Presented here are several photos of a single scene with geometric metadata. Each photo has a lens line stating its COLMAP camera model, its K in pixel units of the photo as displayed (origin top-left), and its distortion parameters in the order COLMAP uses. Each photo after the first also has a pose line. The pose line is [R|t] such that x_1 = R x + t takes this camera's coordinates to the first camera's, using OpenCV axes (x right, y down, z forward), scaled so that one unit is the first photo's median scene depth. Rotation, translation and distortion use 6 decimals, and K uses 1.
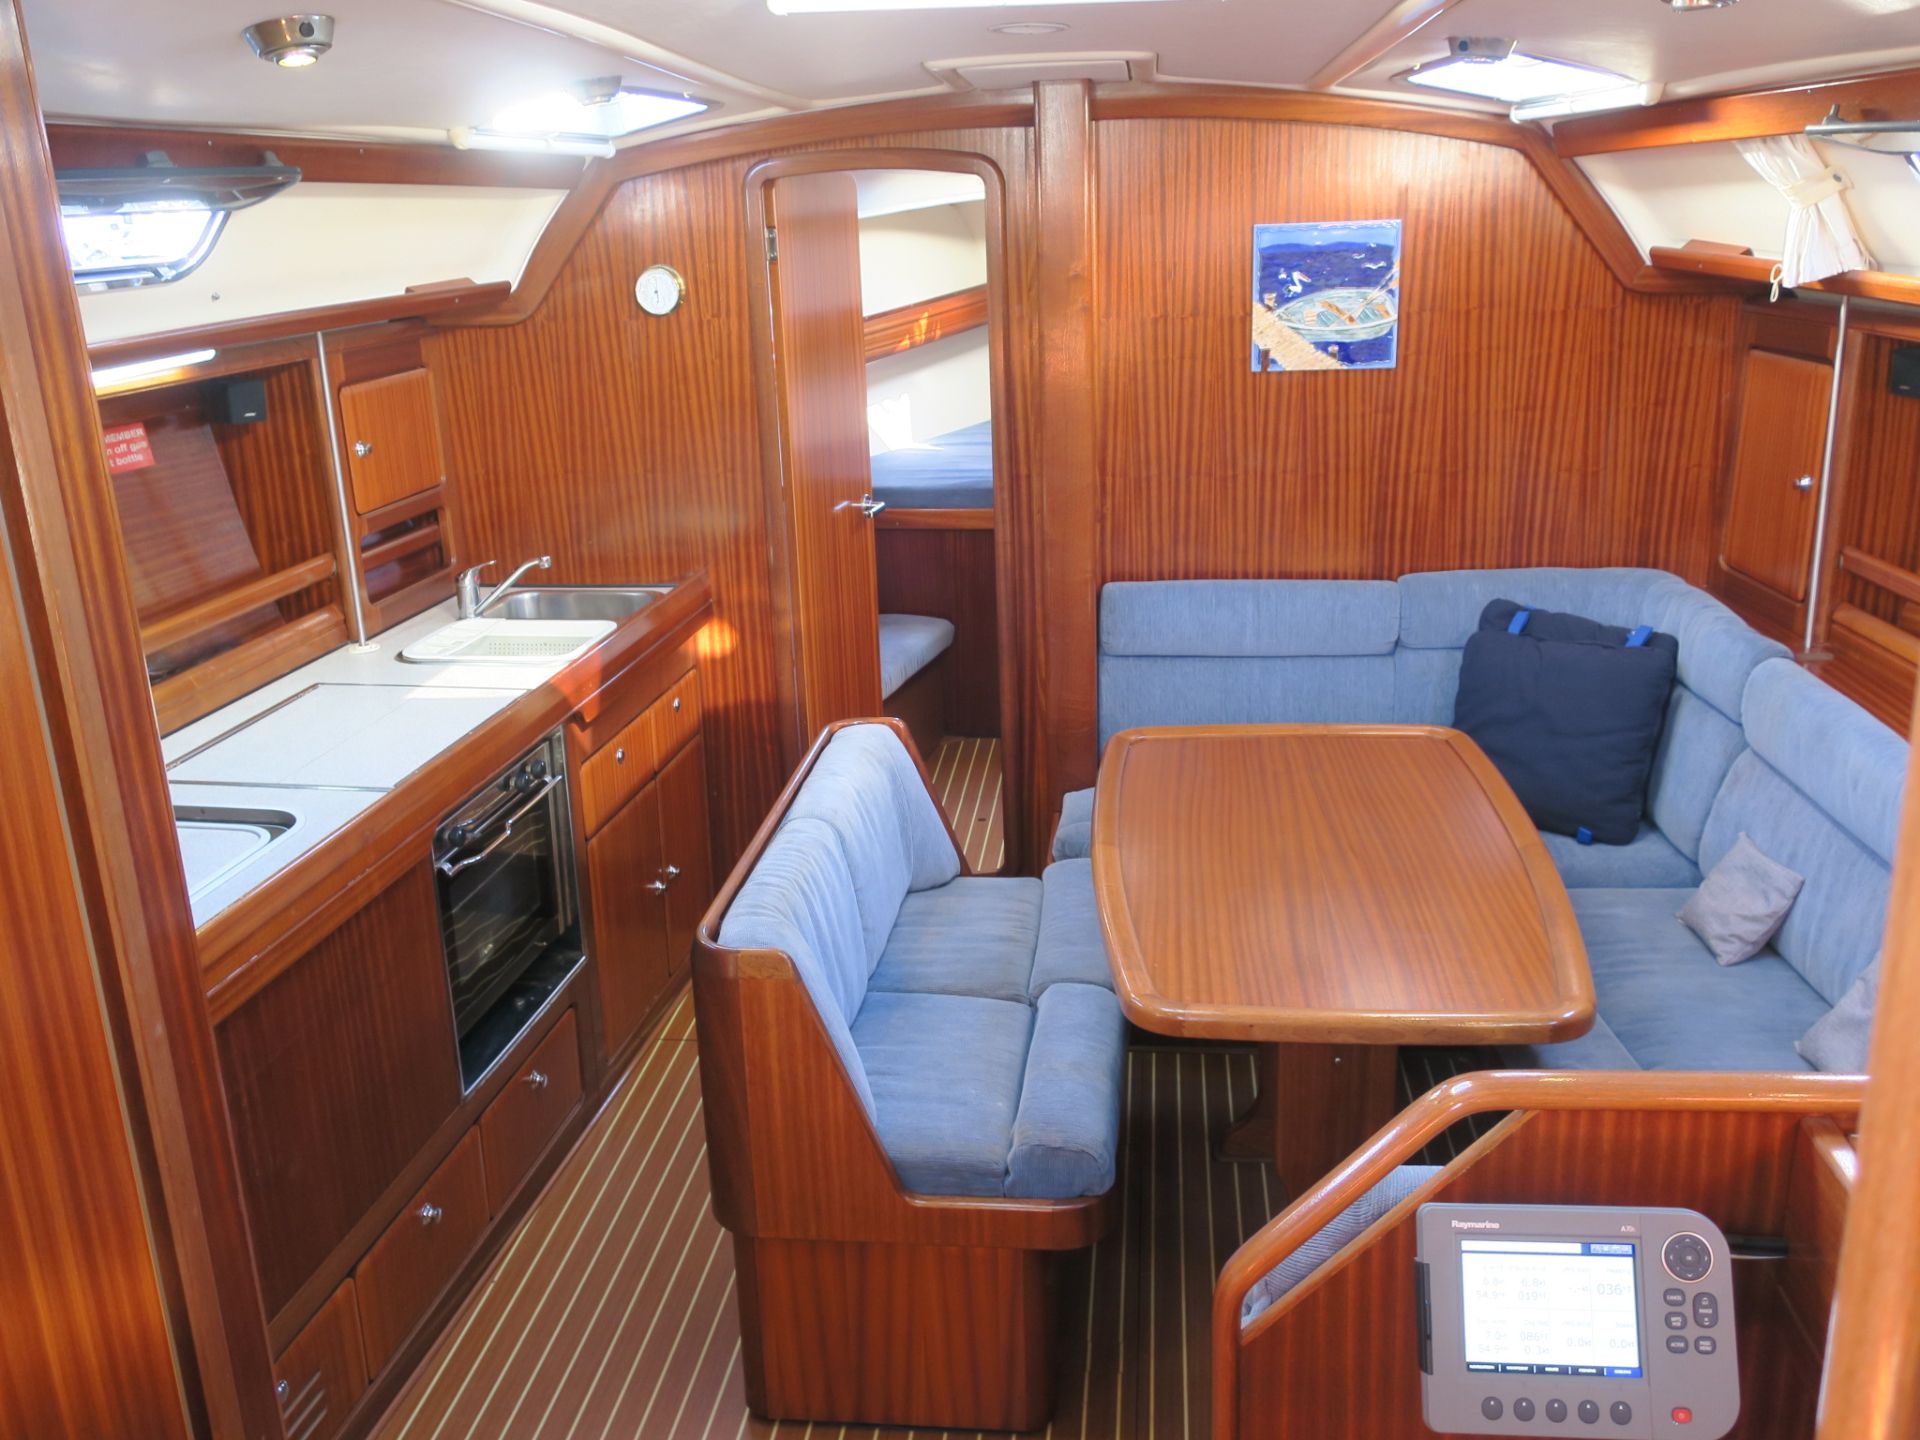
lens RADIAL K [[1688.2, 0, 960.0], [0, 1688.2, 720.0], [0, 0, 1]] dist [-0.002914, -0.008801]
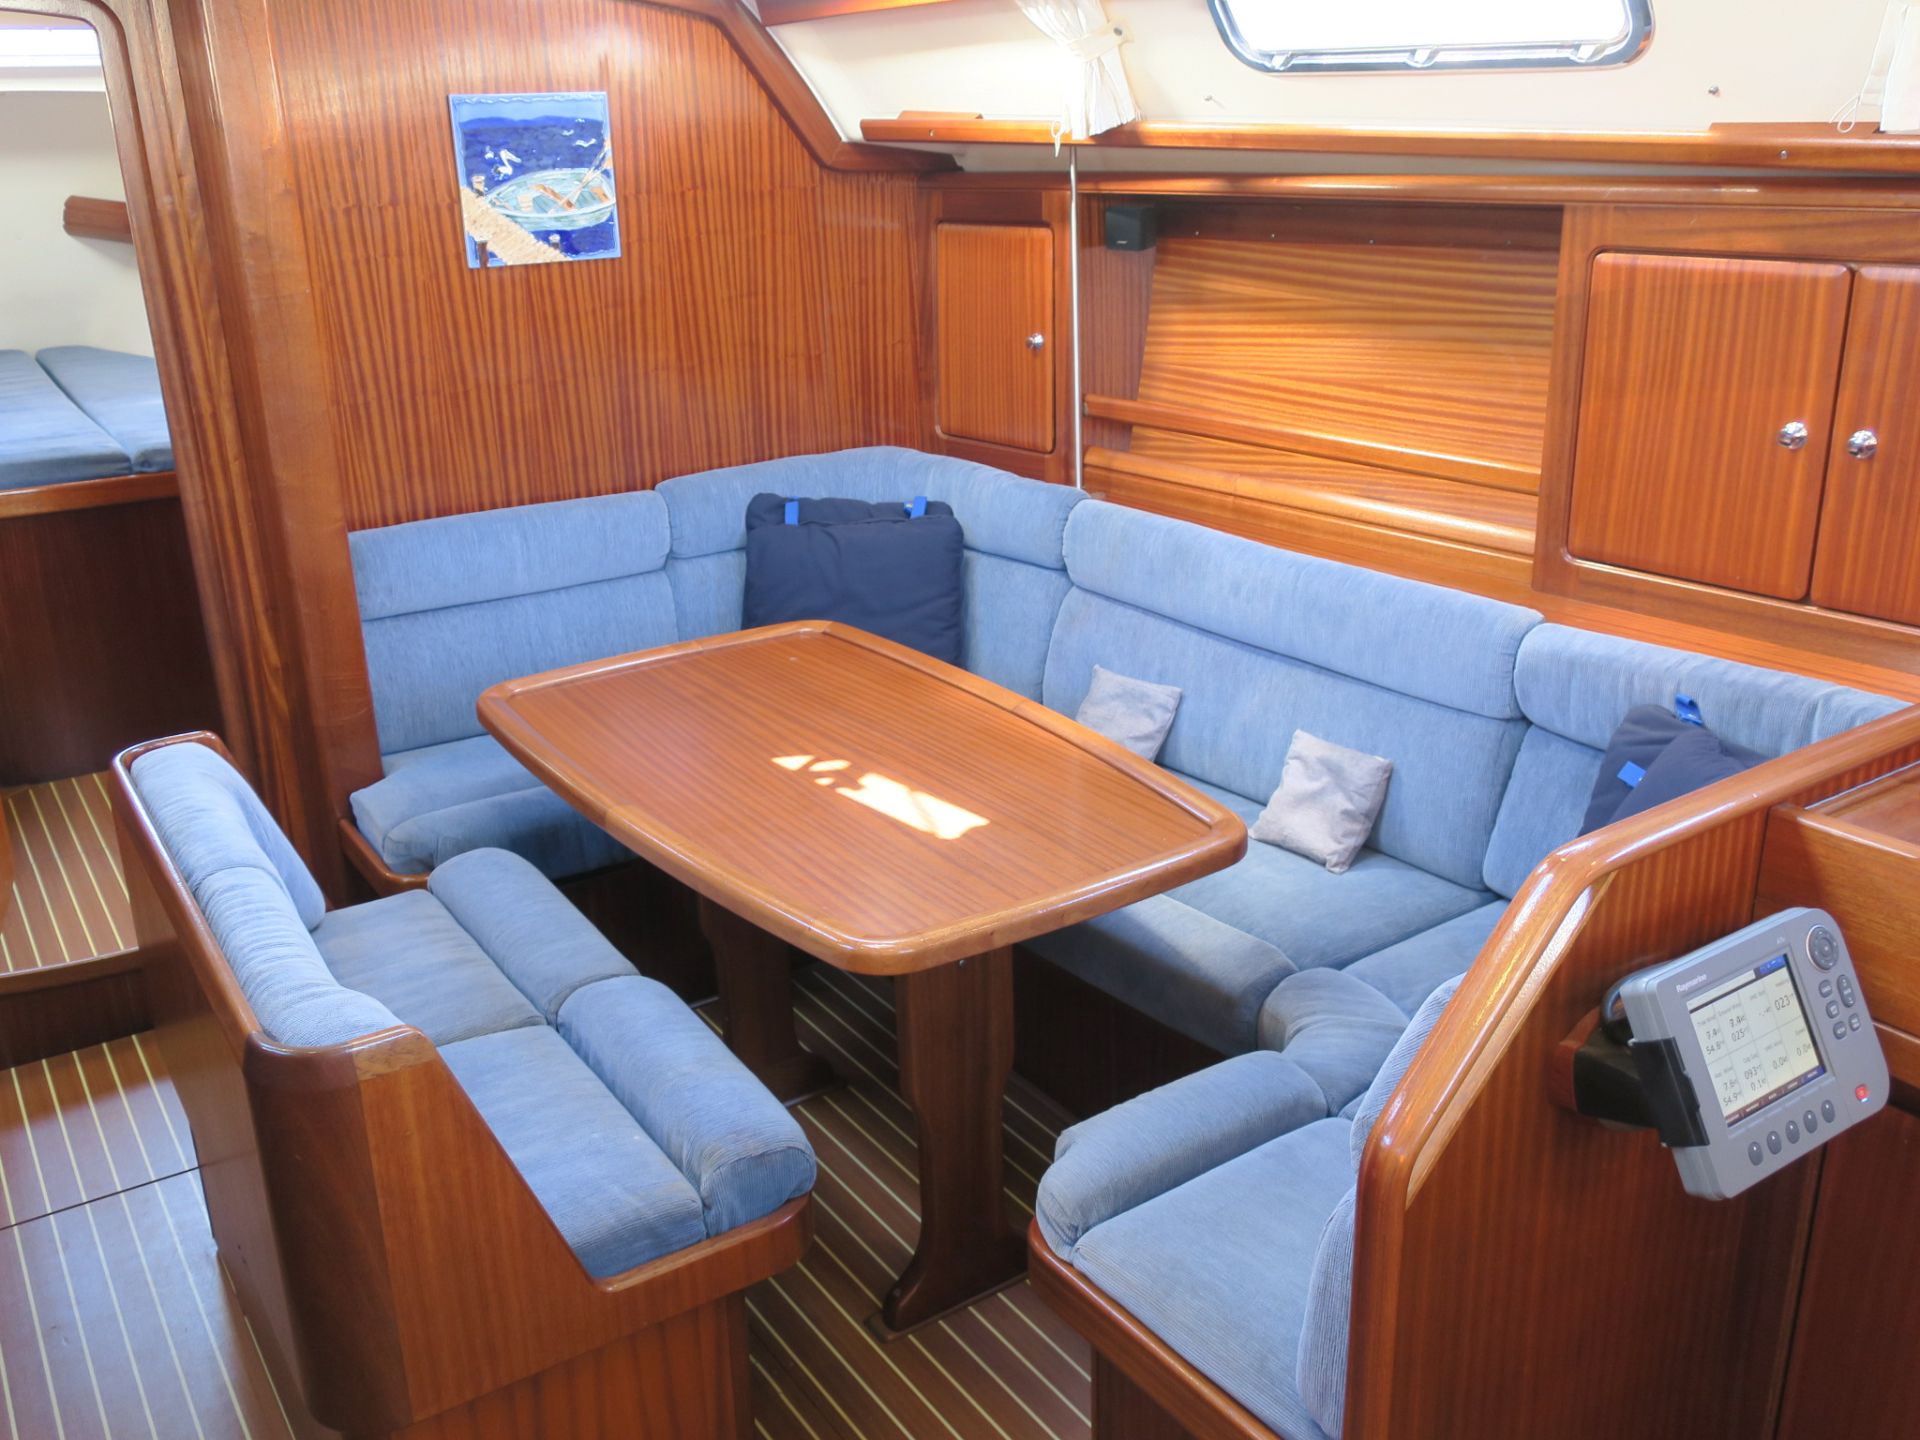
lens RADIAL K [[1688.2, 0, 960.0], [0, 1688.2, 720.0], [0, 0, 1]] dist [-0.002914, -0.008801]
pose [[0.767787, -0.201226, 0.608285, -0.208707], [0.190898, 0.978127, 0.082618, -0.003051], [-0.611605, 0.052687, 0.789407, 0.175661]]
